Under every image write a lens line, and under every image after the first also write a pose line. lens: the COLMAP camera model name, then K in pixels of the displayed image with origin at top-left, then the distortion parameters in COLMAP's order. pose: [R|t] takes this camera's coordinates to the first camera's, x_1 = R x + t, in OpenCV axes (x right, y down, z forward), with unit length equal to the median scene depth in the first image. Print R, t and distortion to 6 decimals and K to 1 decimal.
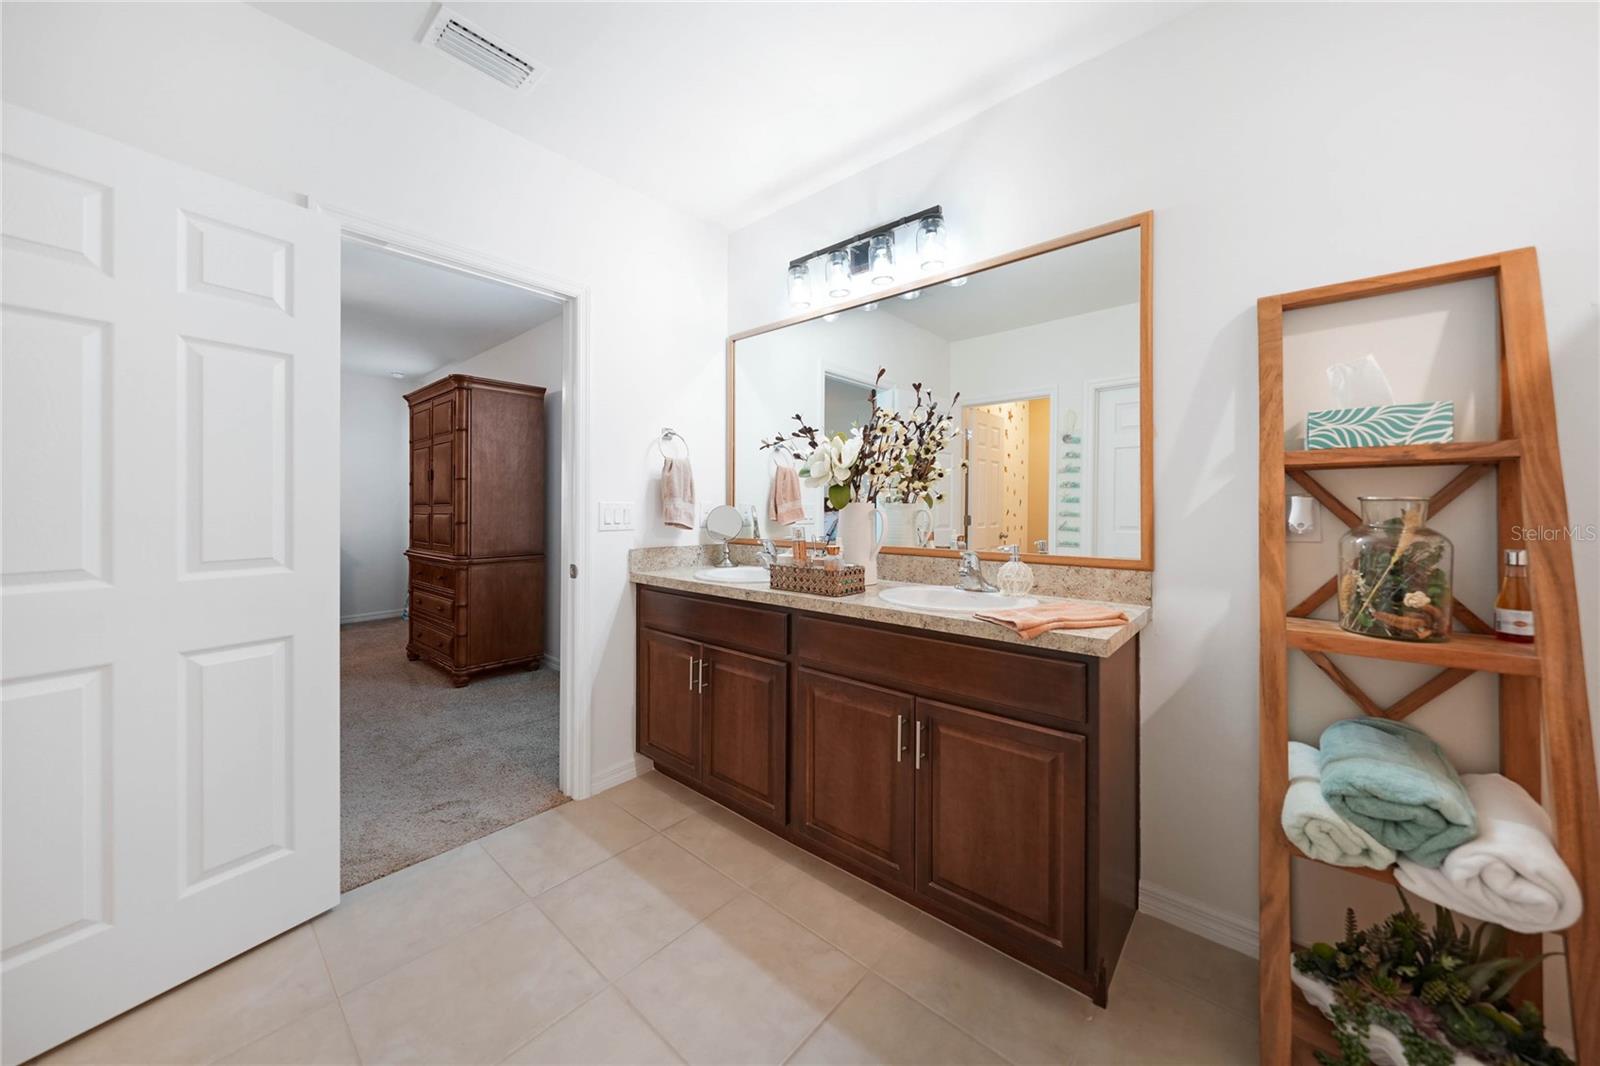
lens RADIAL K [[562.0, 0, 804.5], [0, 562.0, 529.4], [0, 0, 1]] dist [-0.005060, 0.000330]
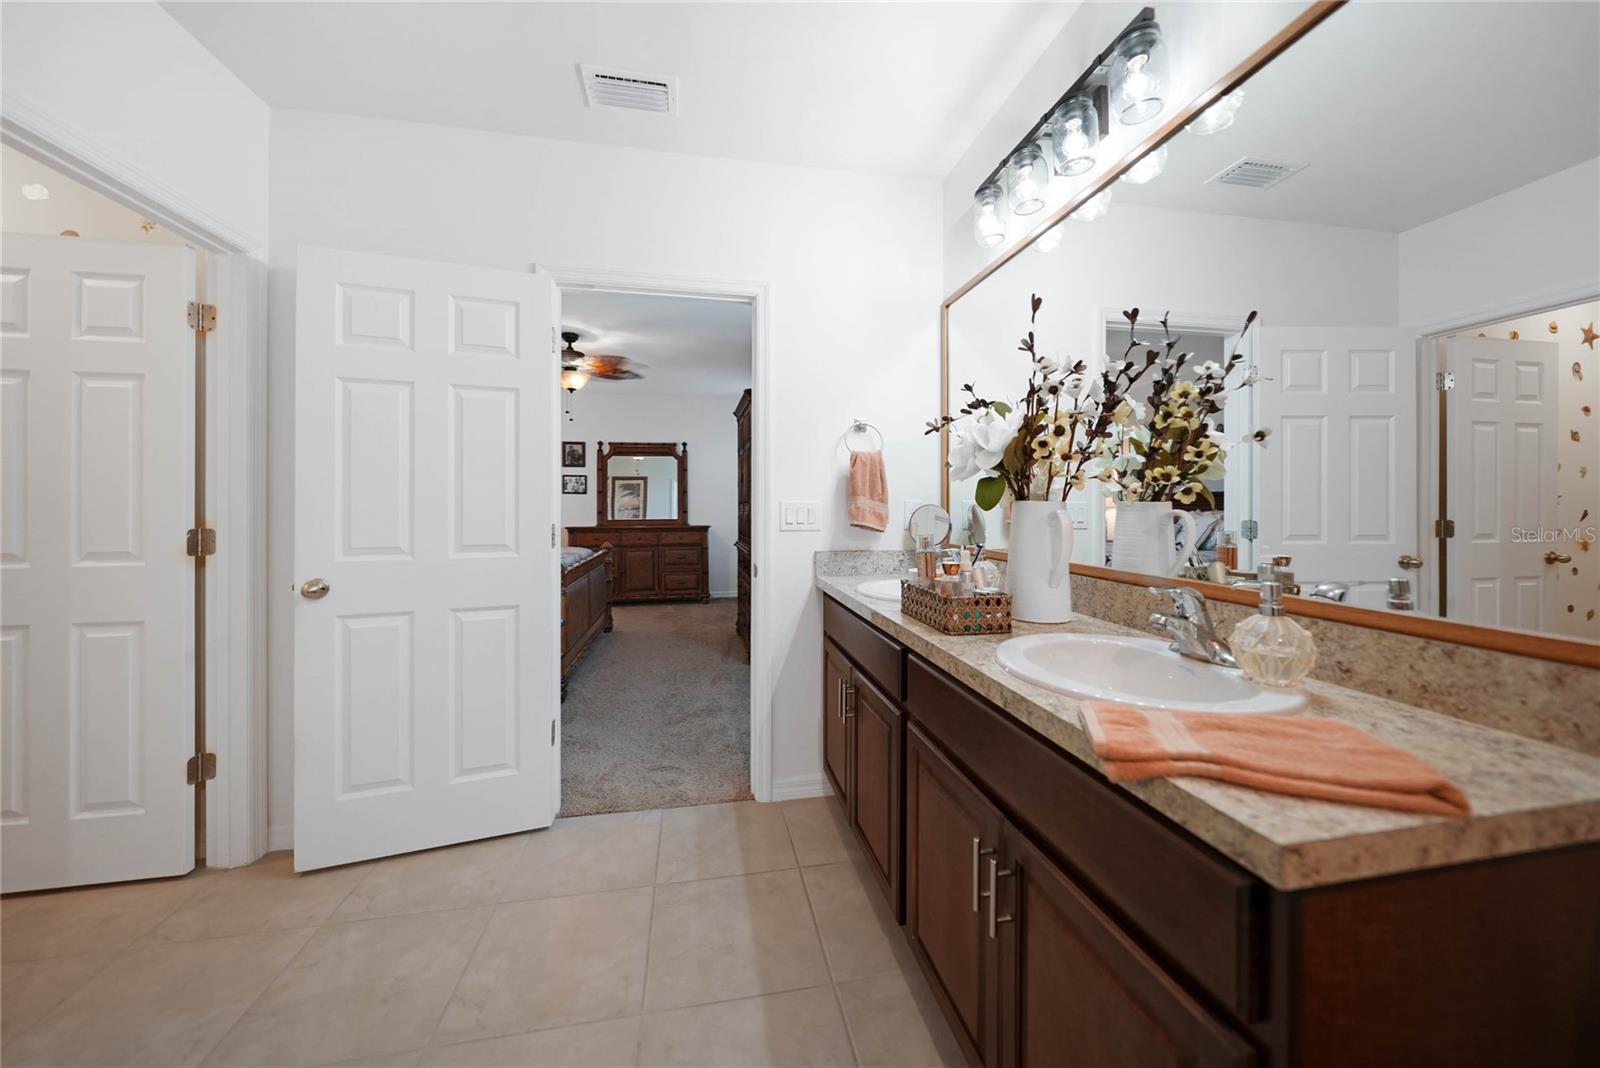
lens RADIAL K [[571.8, 0, 802.0], [0, 571.8, 518.2], [0, 0, 1]] dist [-0.004573, -0.000002]
pose [[0.782073, 0.015472, -0.622995, 0.289701], [-0.025308, 0.999656, -0.006944, -0.013475], [0.622673, 0.021198, 0.782195, 0.258892]]
